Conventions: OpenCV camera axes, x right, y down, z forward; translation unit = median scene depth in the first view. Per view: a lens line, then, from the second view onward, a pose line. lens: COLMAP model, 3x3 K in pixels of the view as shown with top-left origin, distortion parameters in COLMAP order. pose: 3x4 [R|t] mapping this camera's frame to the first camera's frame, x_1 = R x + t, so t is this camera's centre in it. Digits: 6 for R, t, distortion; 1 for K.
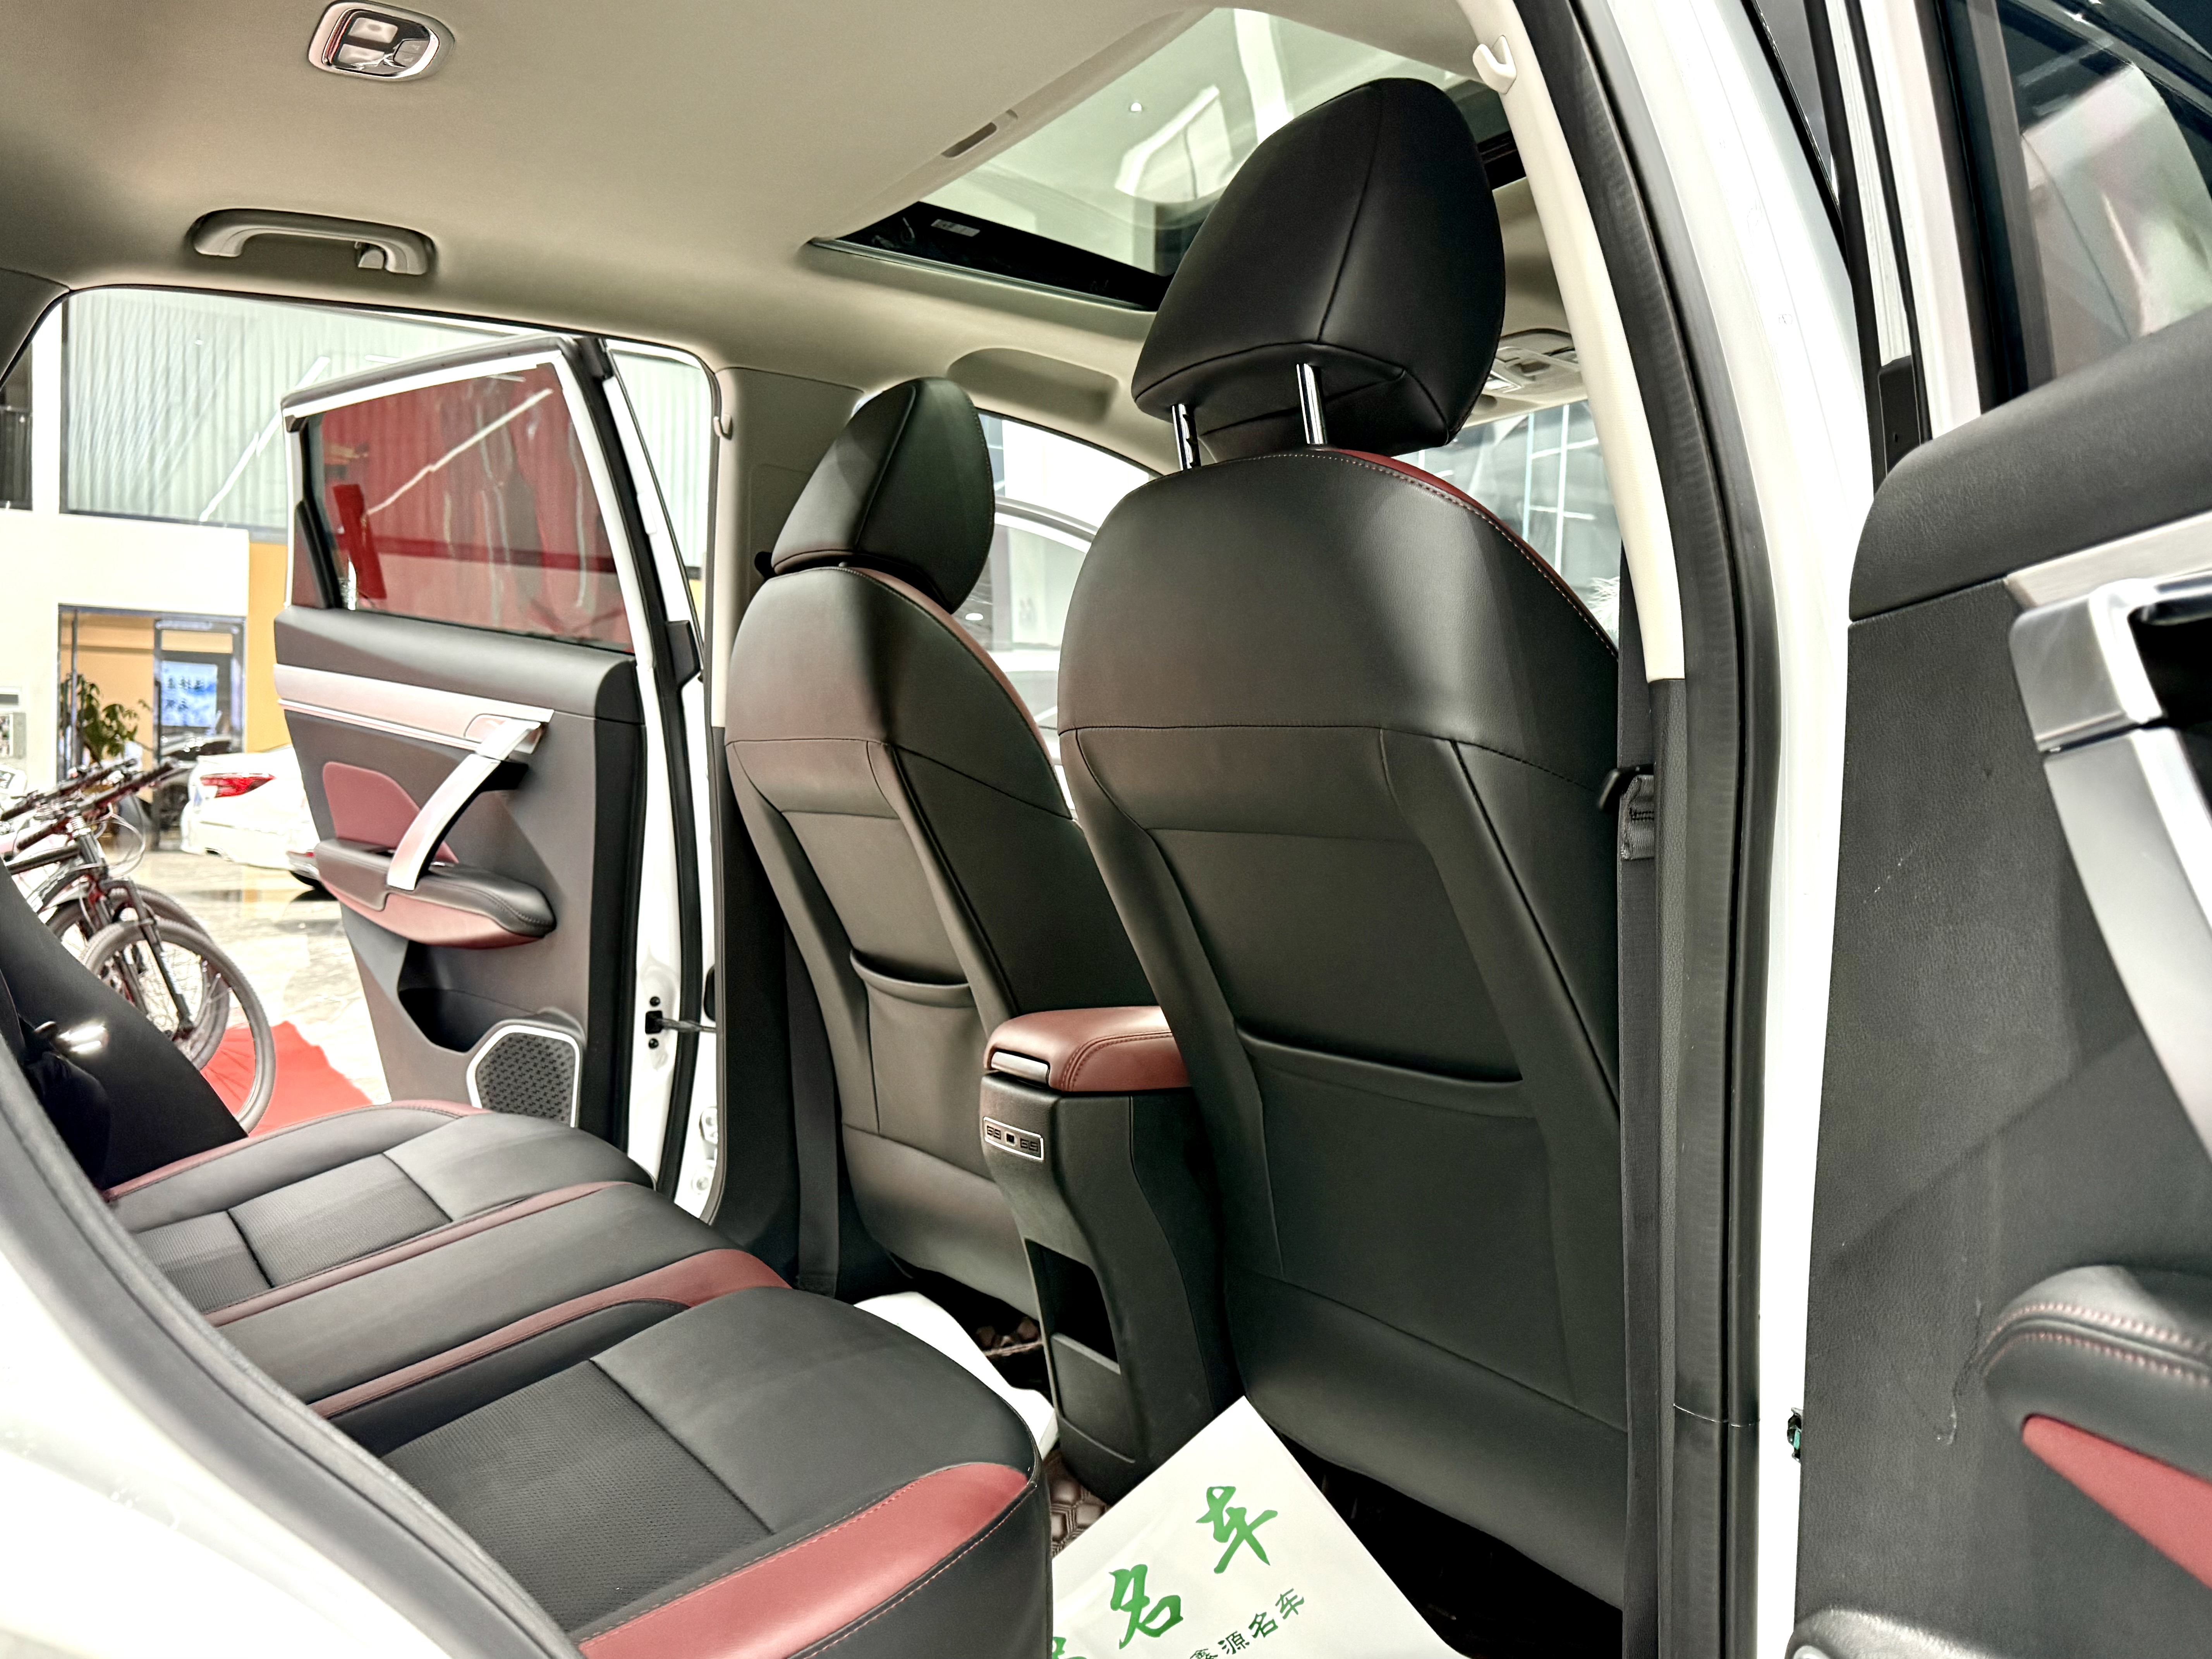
lens RADIAL K [[1819.8, 0, 1065.8], [0, 1819.8, 853.0], [0, 0, 1]] dist [0.055039, -0.123034]
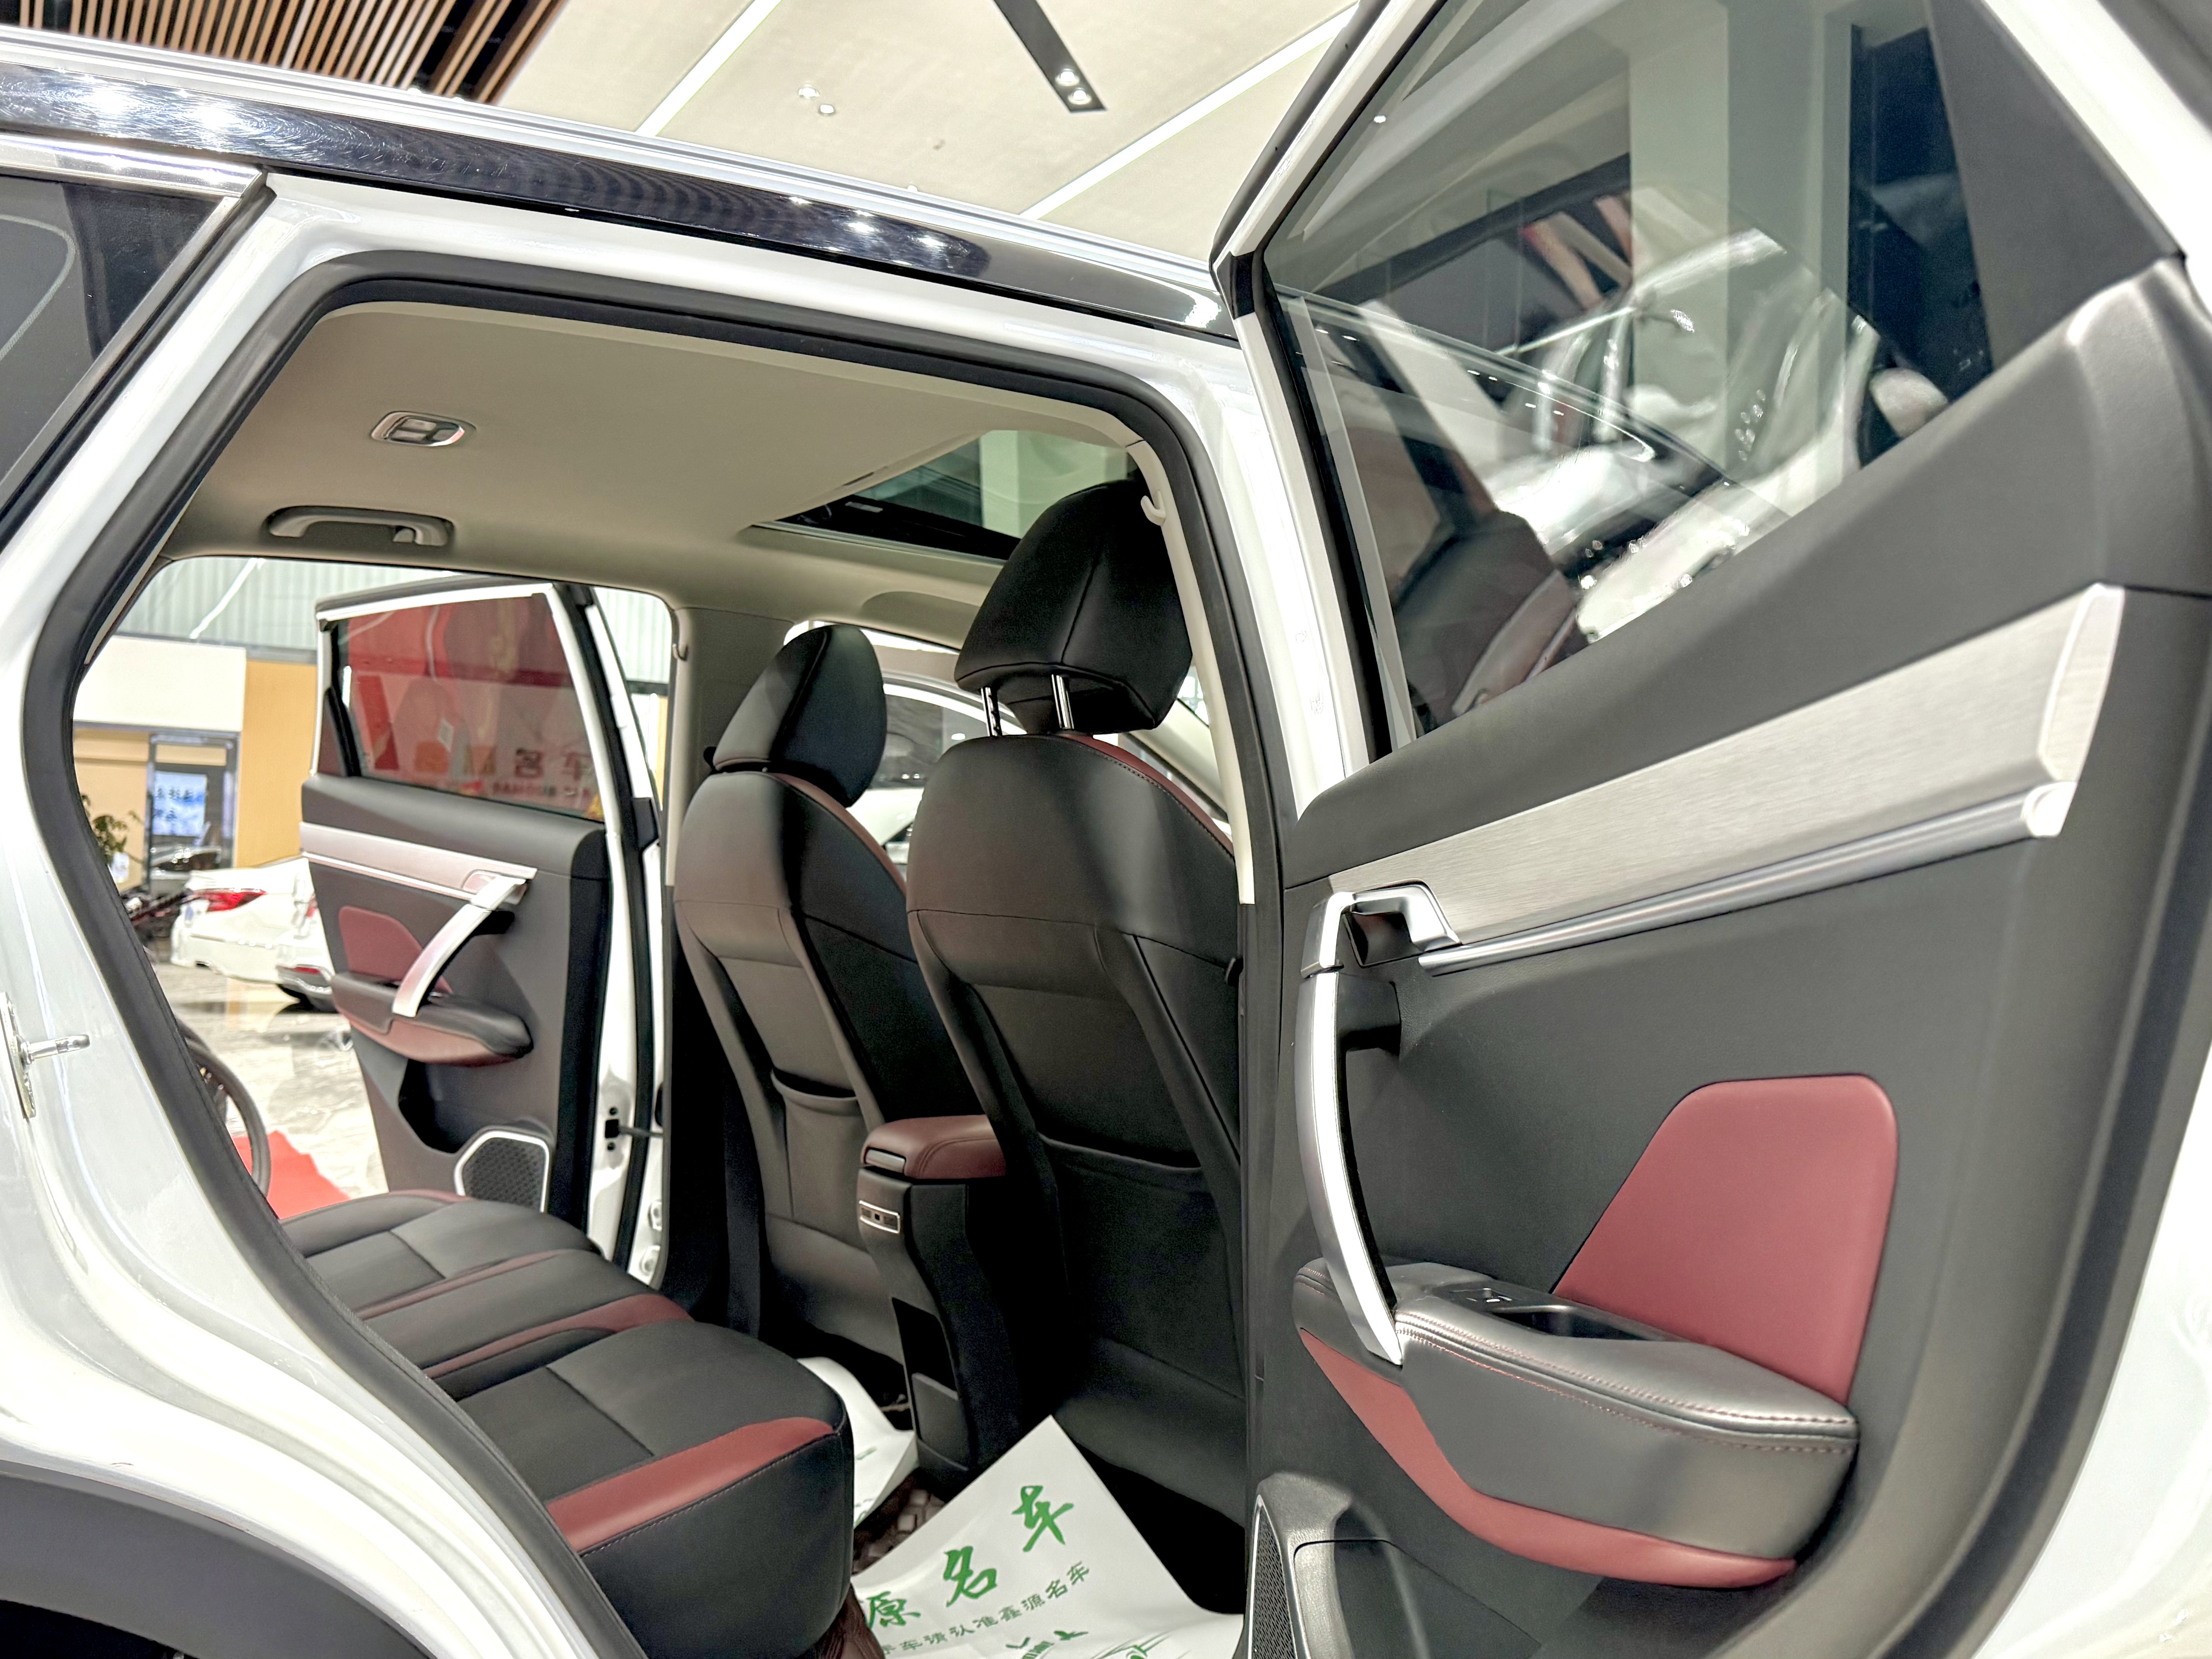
lens RADIAL K [[1819.8, 0, 1111.5], [0, 1819.8, 832.8], [0, 0, 1]] dist [0.055039, -0.123034]
pose [[0.999536, 0.008689, 0.029210, 0.074861], [-0.006548, 0.997340, -0.072595, -0.018866], [-0.029763, 0.072370, 0.996934, -0.255732]]
